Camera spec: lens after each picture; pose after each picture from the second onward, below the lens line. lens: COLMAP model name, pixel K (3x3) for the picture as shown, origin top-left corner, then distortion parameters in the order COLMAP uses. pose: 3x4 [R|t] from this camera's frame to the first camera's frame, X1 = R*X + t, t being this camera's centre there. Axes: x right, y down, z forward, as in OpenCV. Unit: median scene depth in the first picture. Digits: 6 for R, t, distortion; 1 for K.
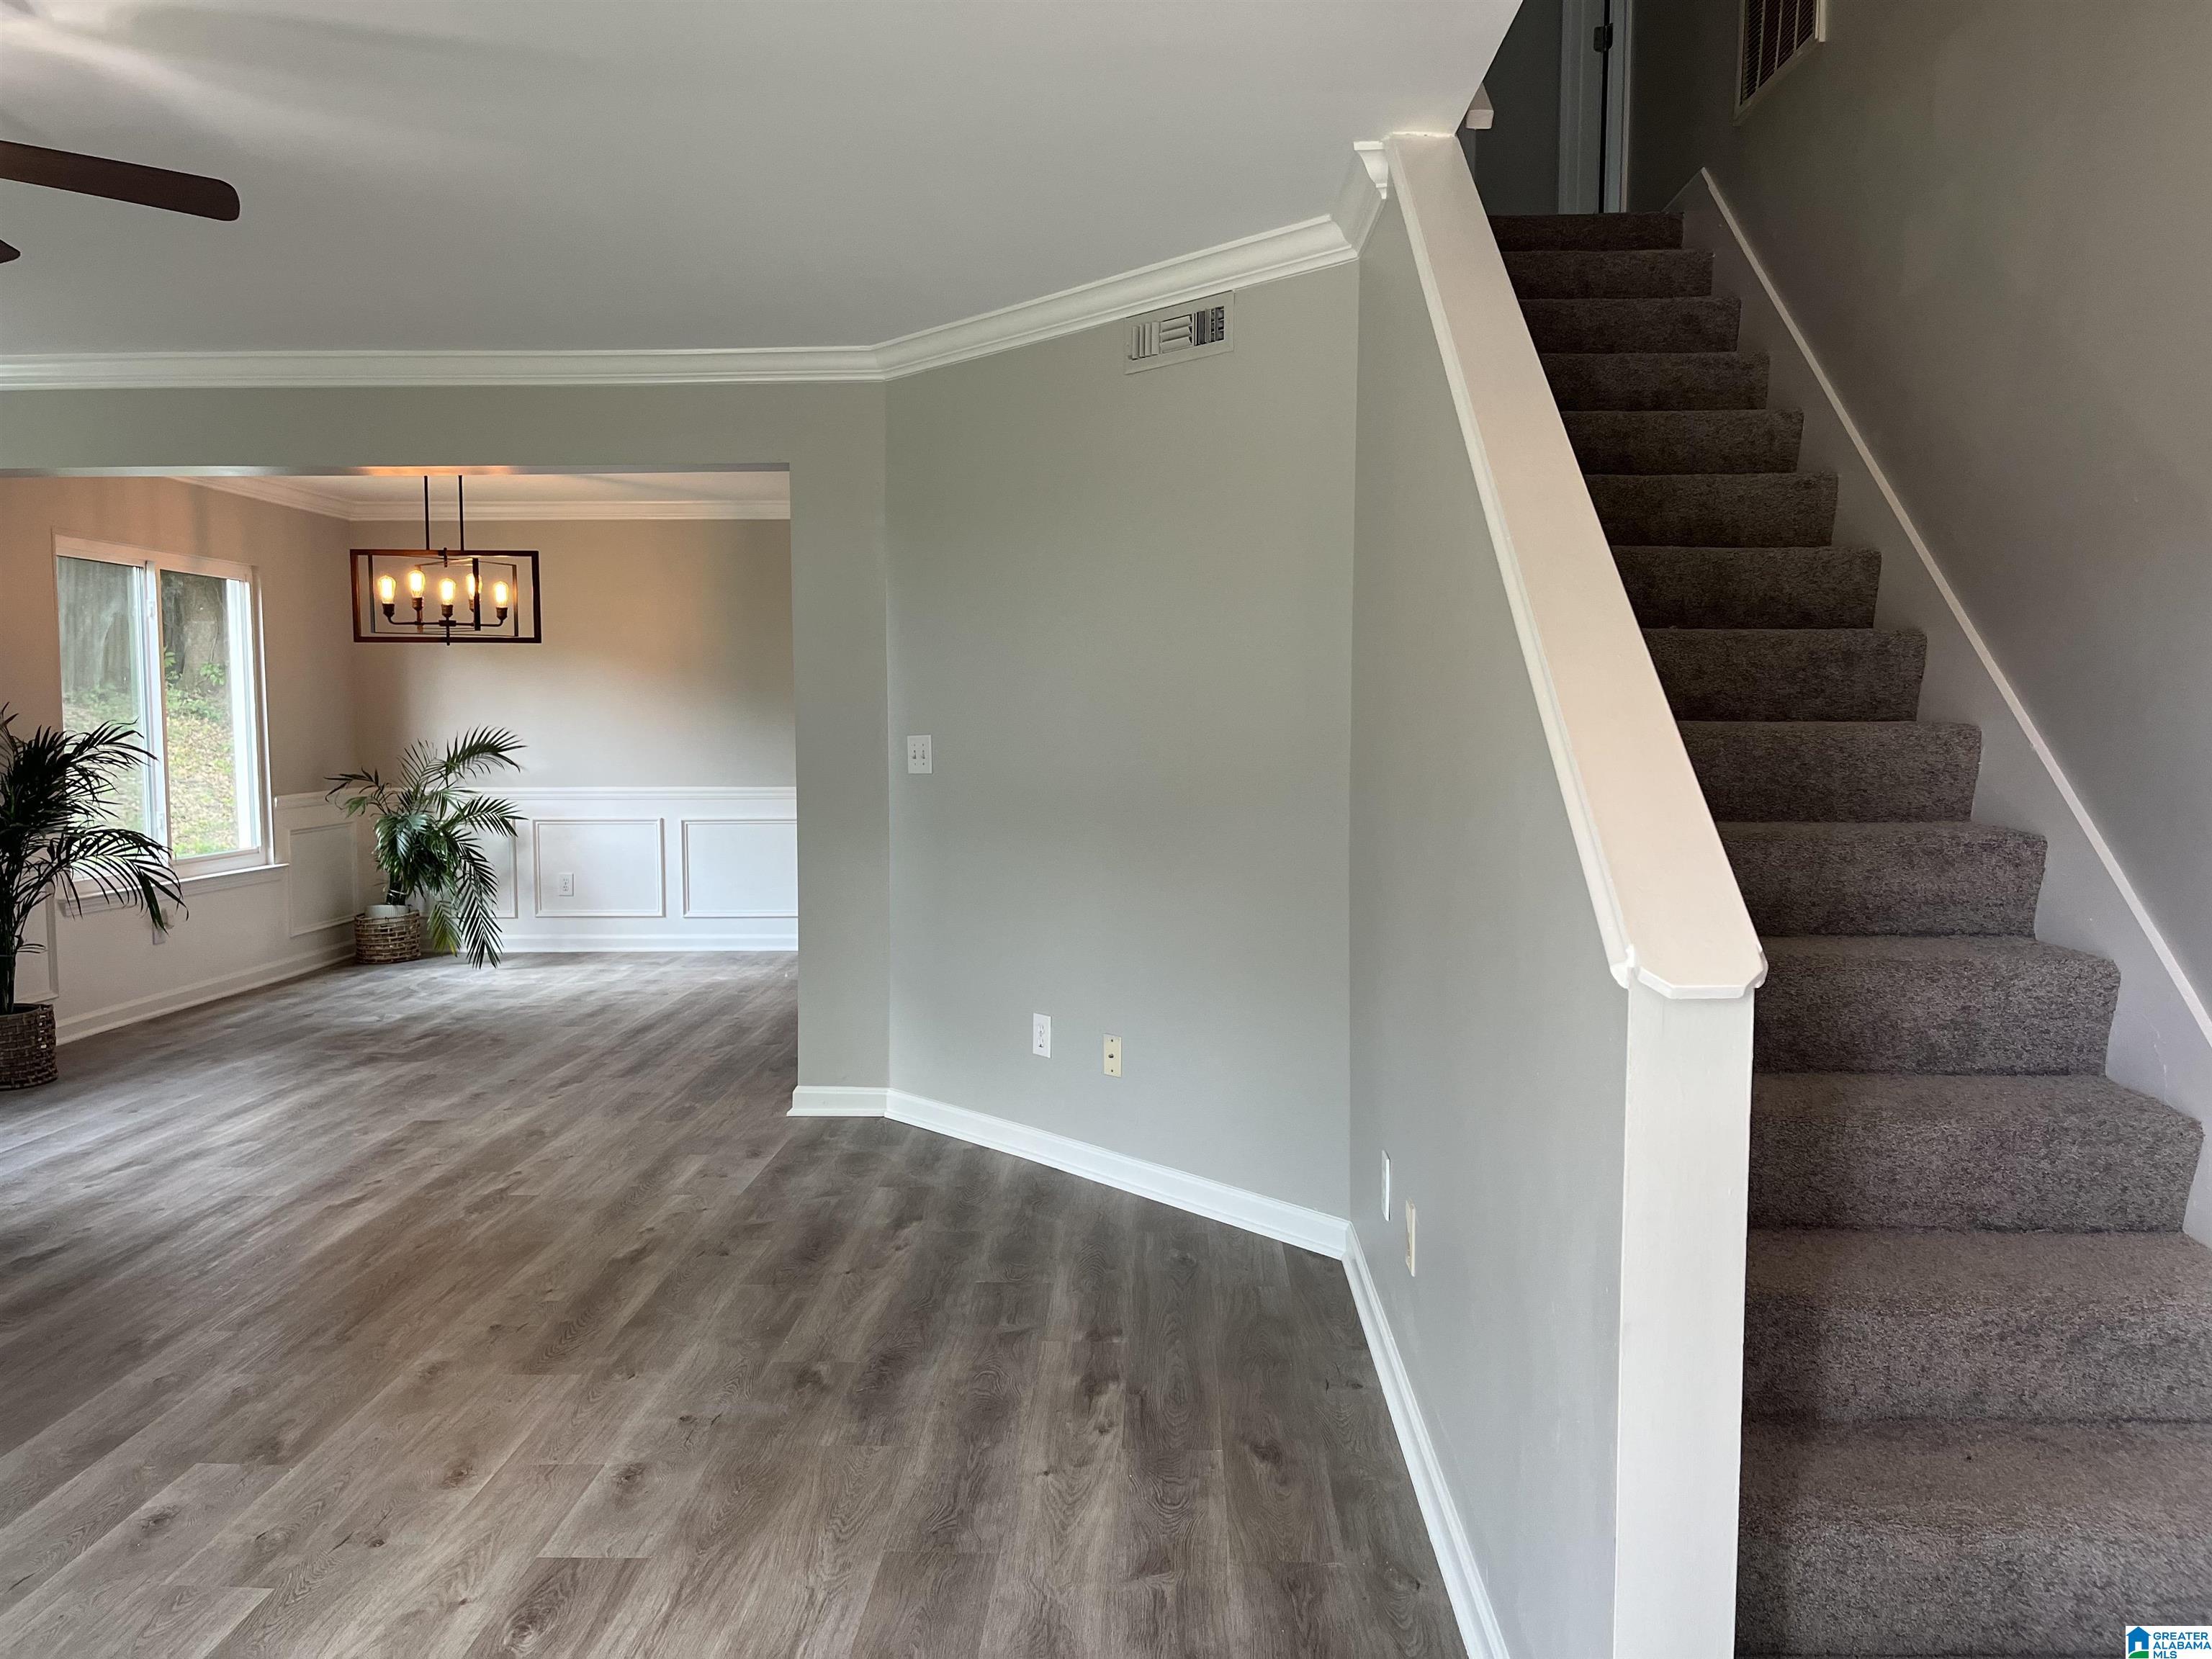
lens RADIAL K [[1672.1, 0, 1106.0], [0, 1672.1, 829.5], [0, 0, 1]] dist [0.086312, -0.110190]
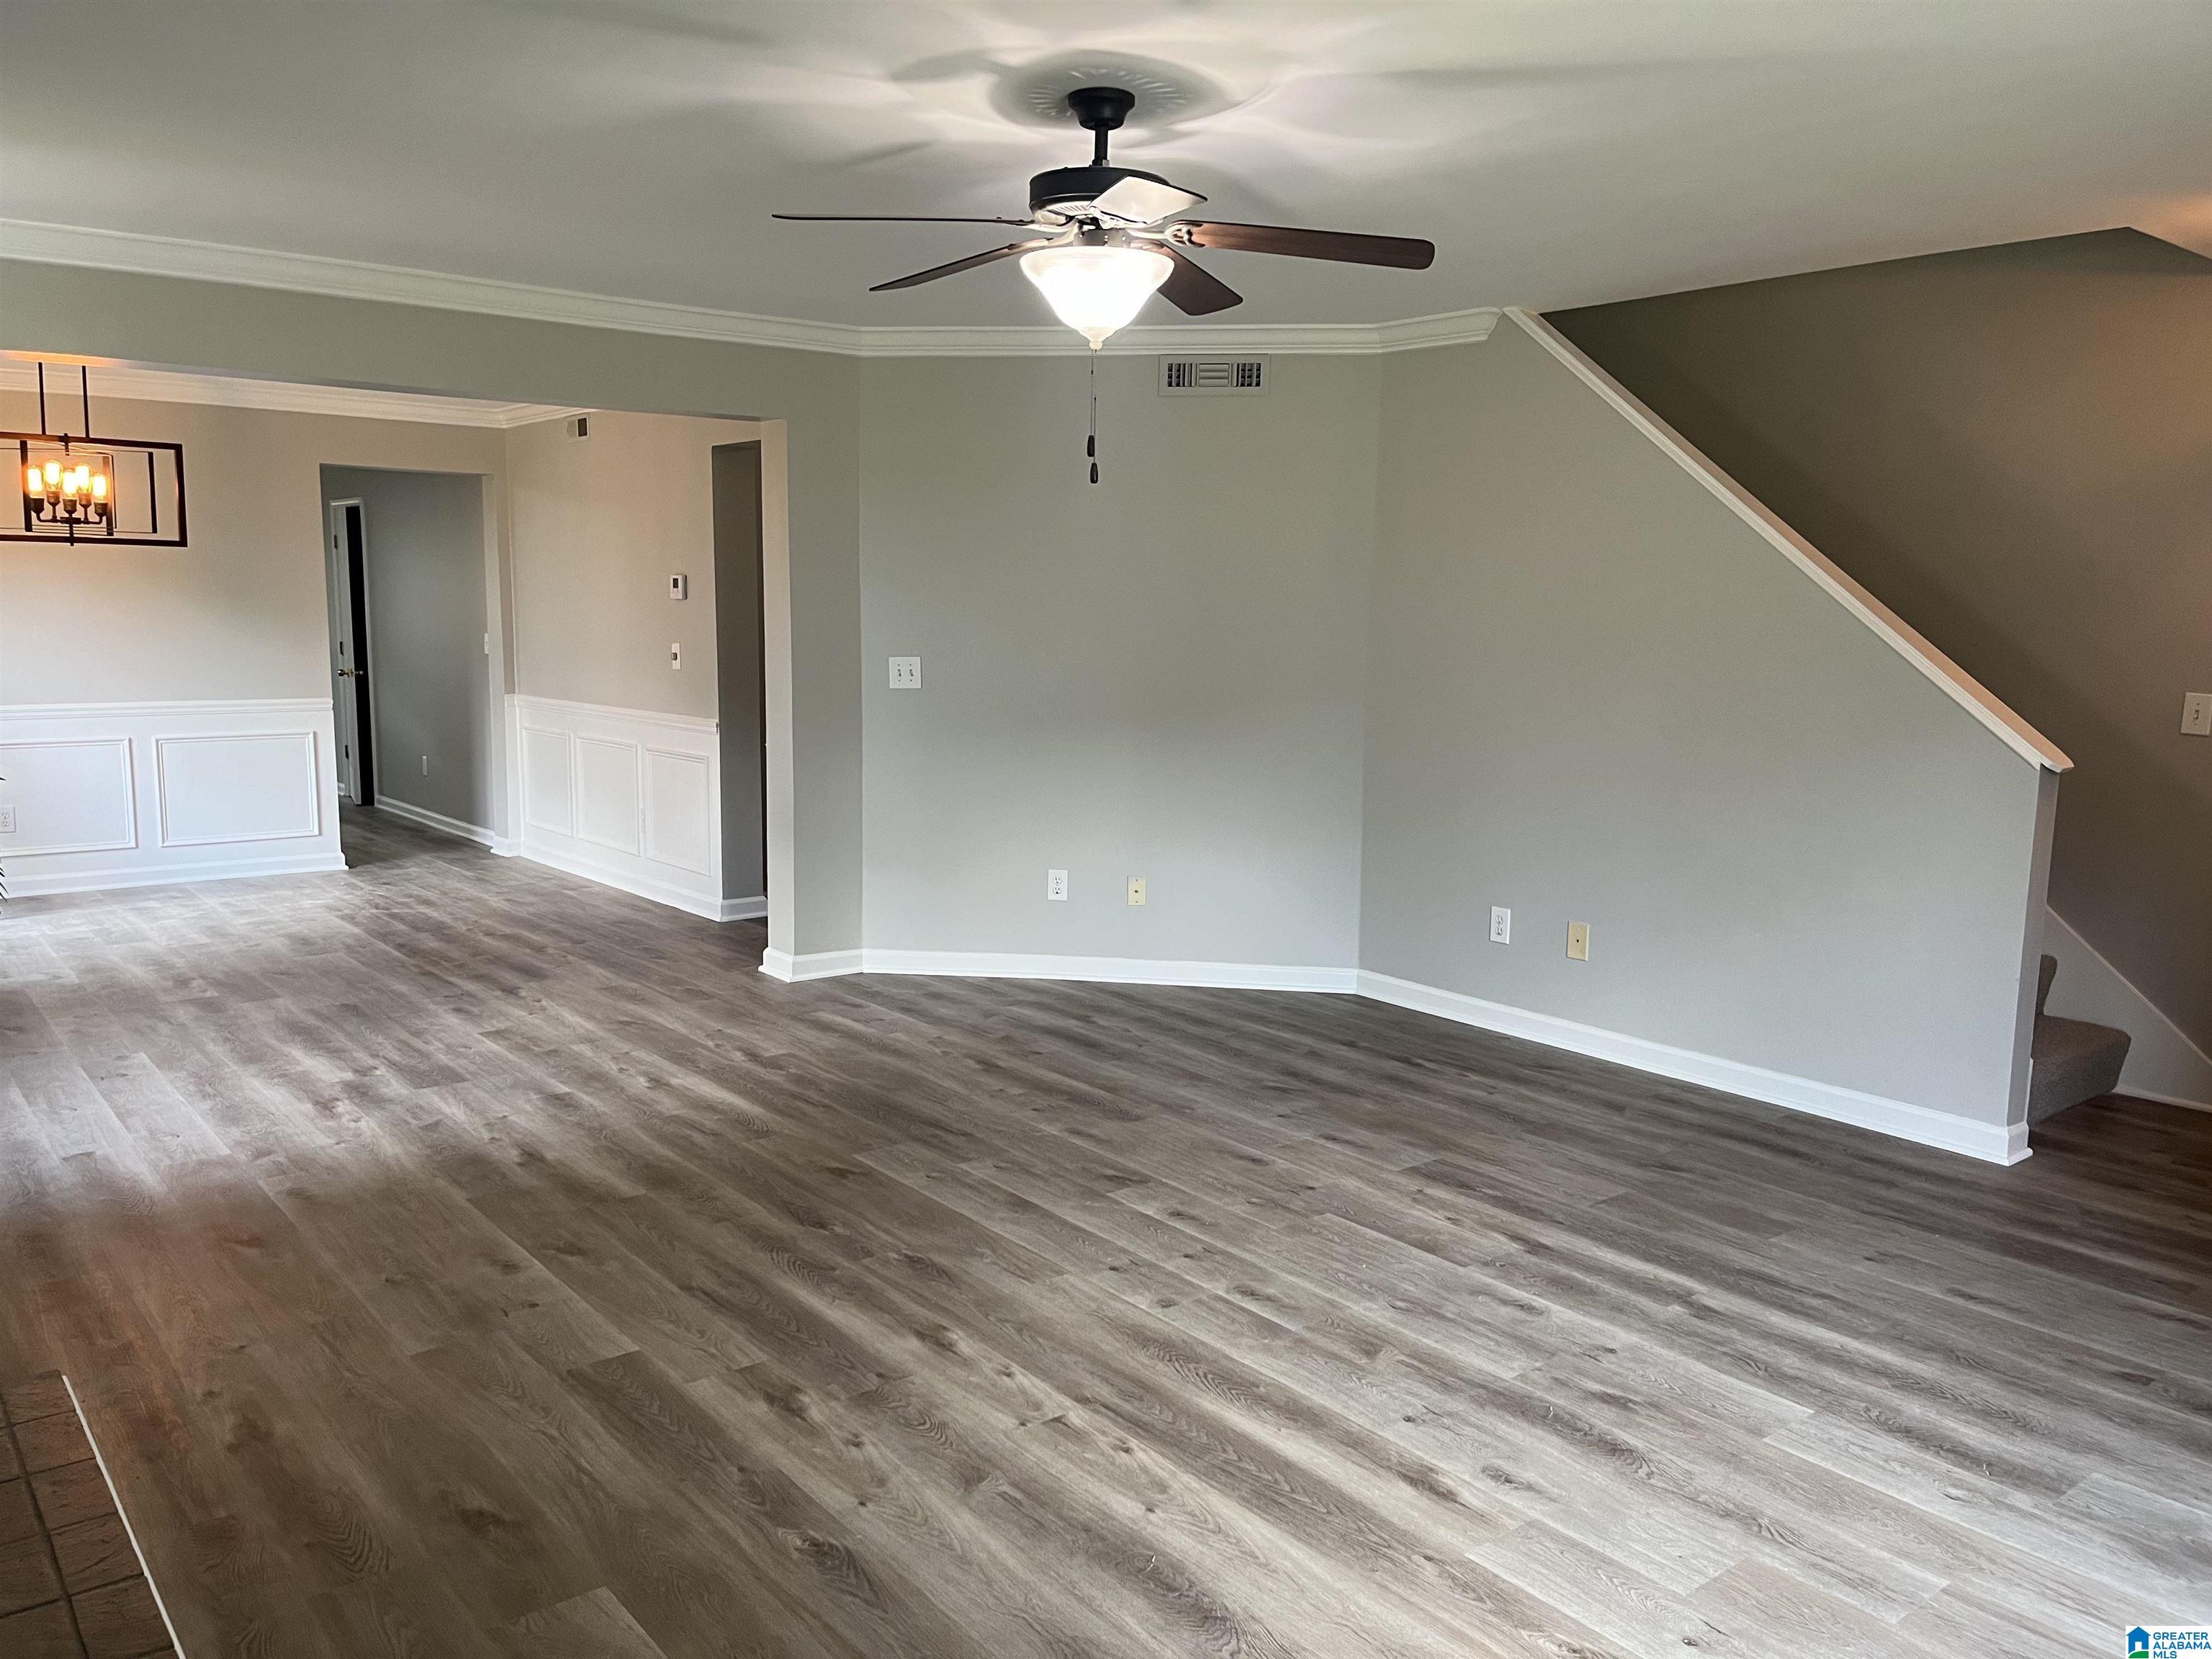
lens RADIAL K [[1661.5, 0, 1068.8], [0, 1661.5, 864.0], [0, 0, 1]] dist [0.082863, -0.078651]
pose [[0.764672, -0.088188, 0.638357, -0.982587], [0.031438, 0.994518, 0.099732, -0.028721], [-0.643652, -0.056193, 0.763252, -0.019380]]
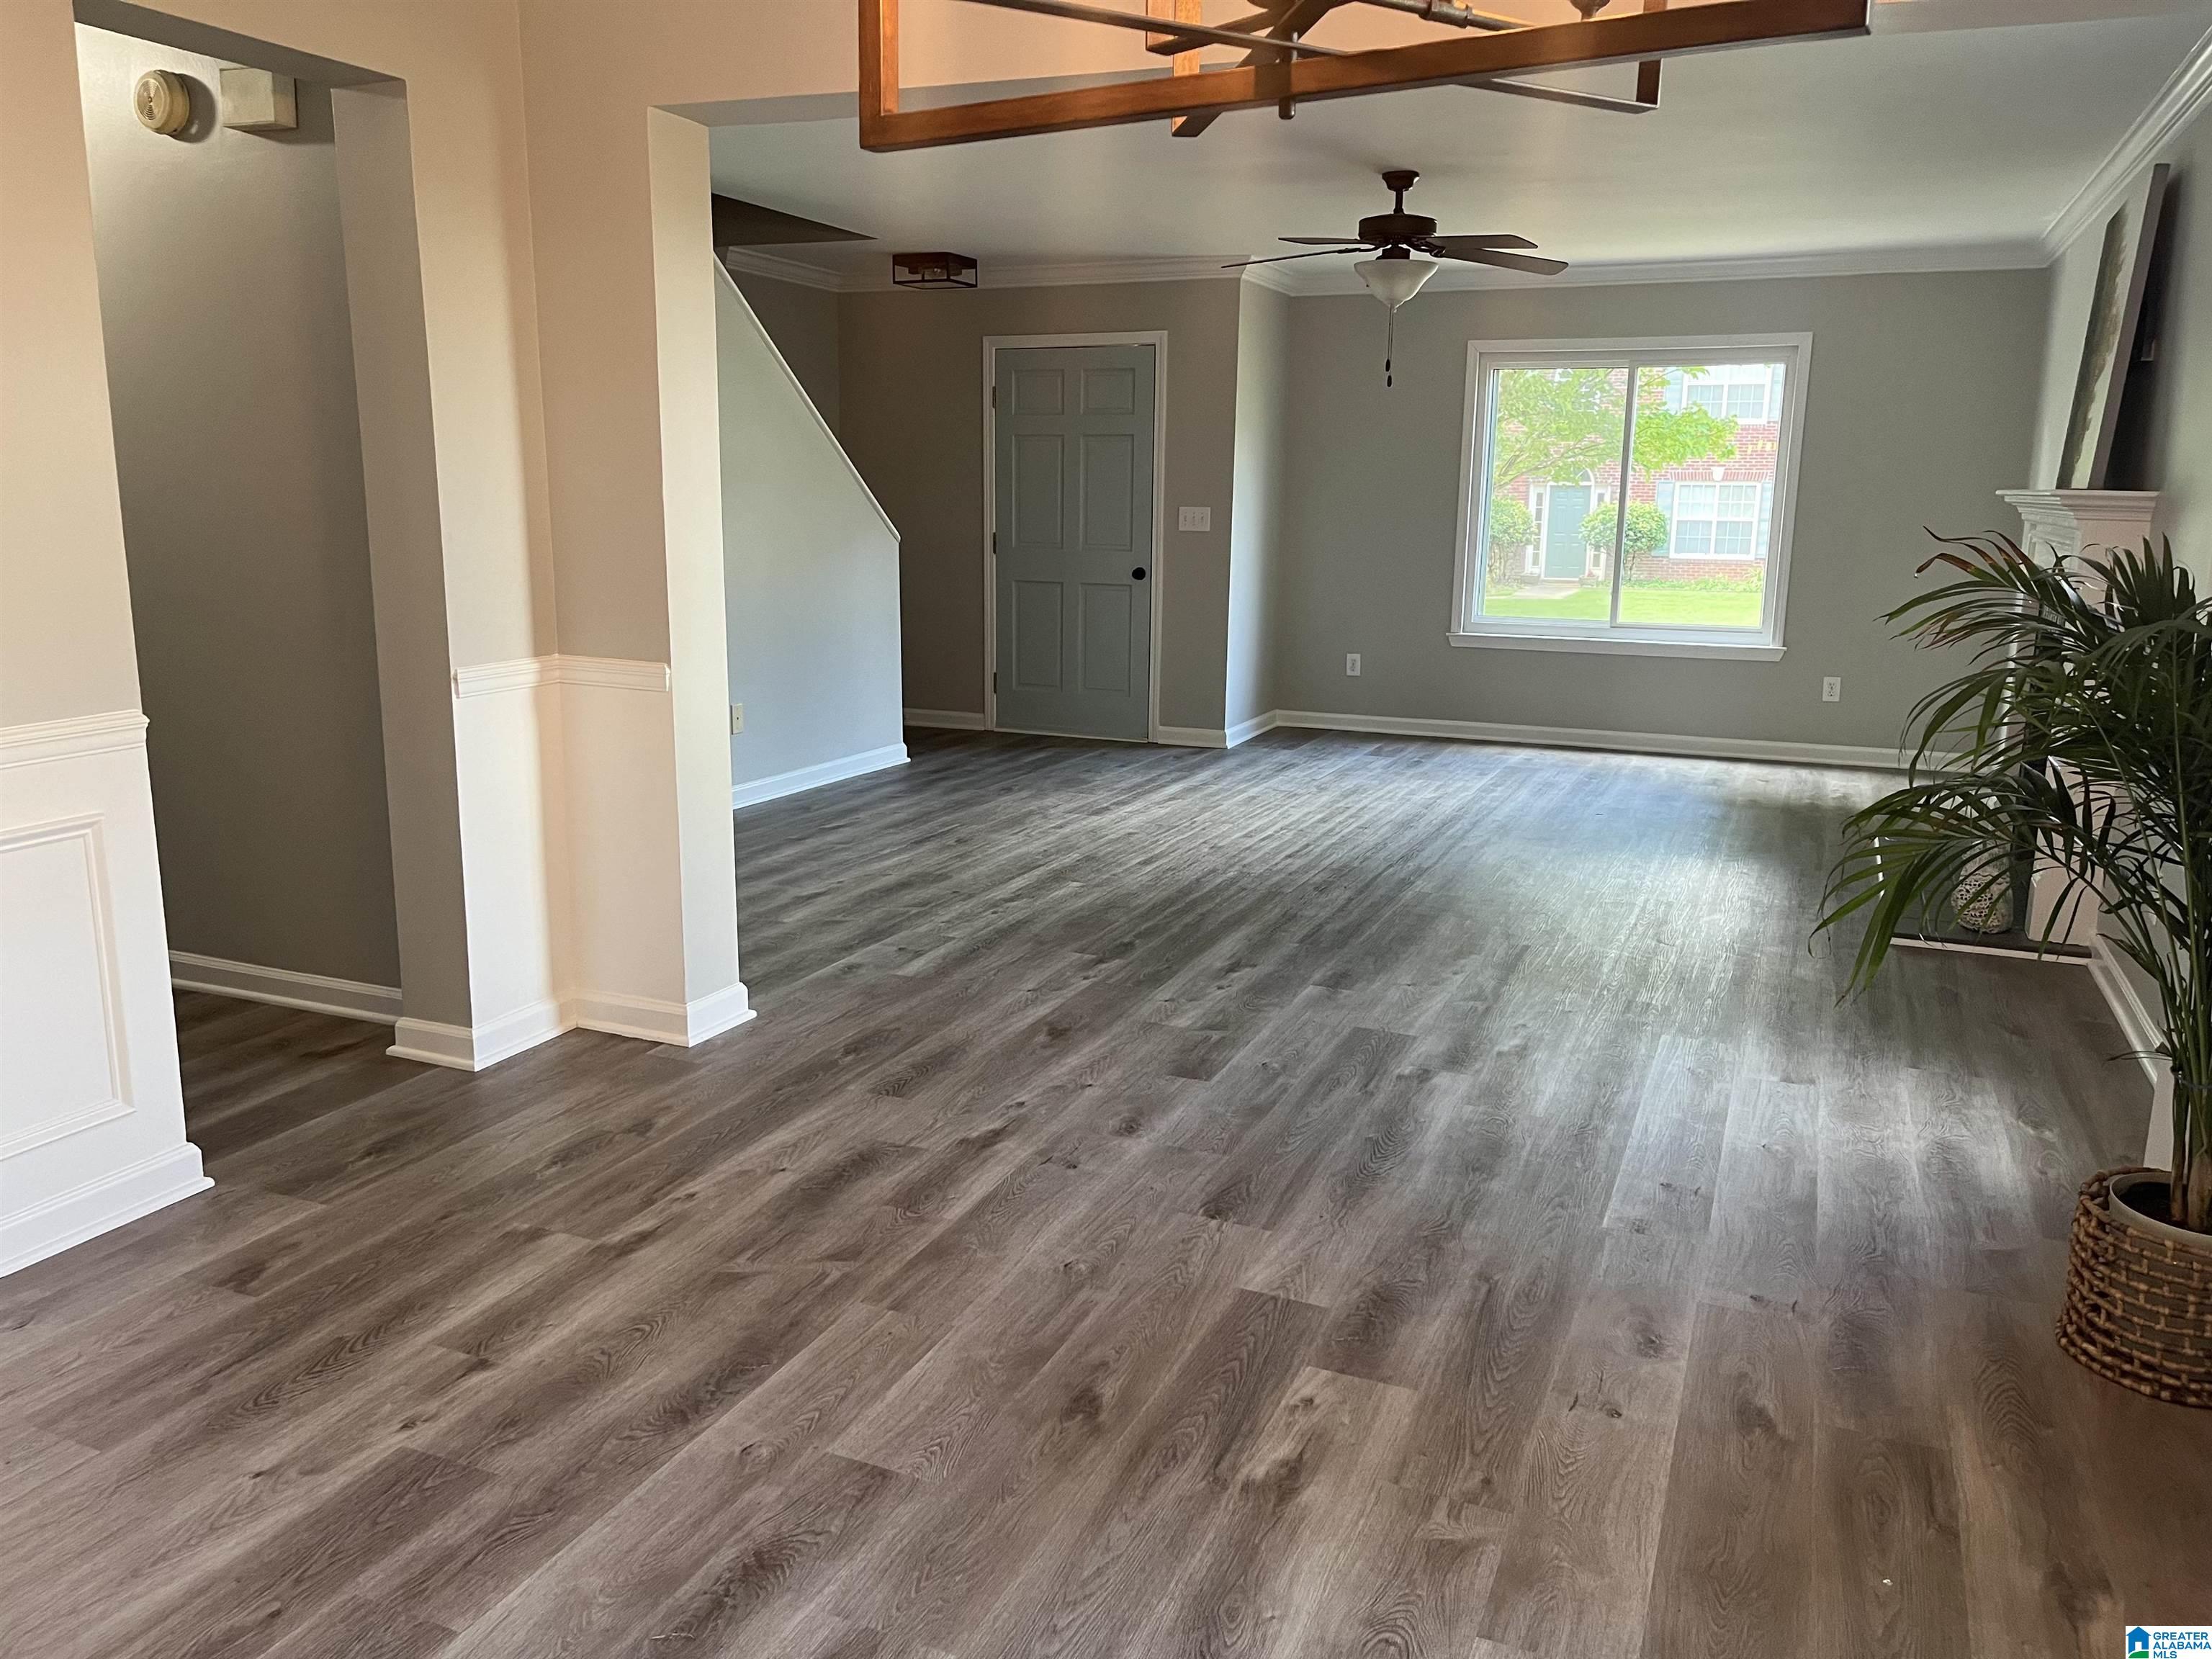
lens RADIAL K [[1672.1, 0, 1106.0], [0, 1672.1, 829.5], [0, 0, 1]] dist [0.086312, -0.110190]
pose [[-0.936632, -0.078985, 0.341294, -0.754677], [0.014785, 0.964470, 0.263779, -0.144862], [-0.350002, 0.252110, -0.902186, 2.044943]]
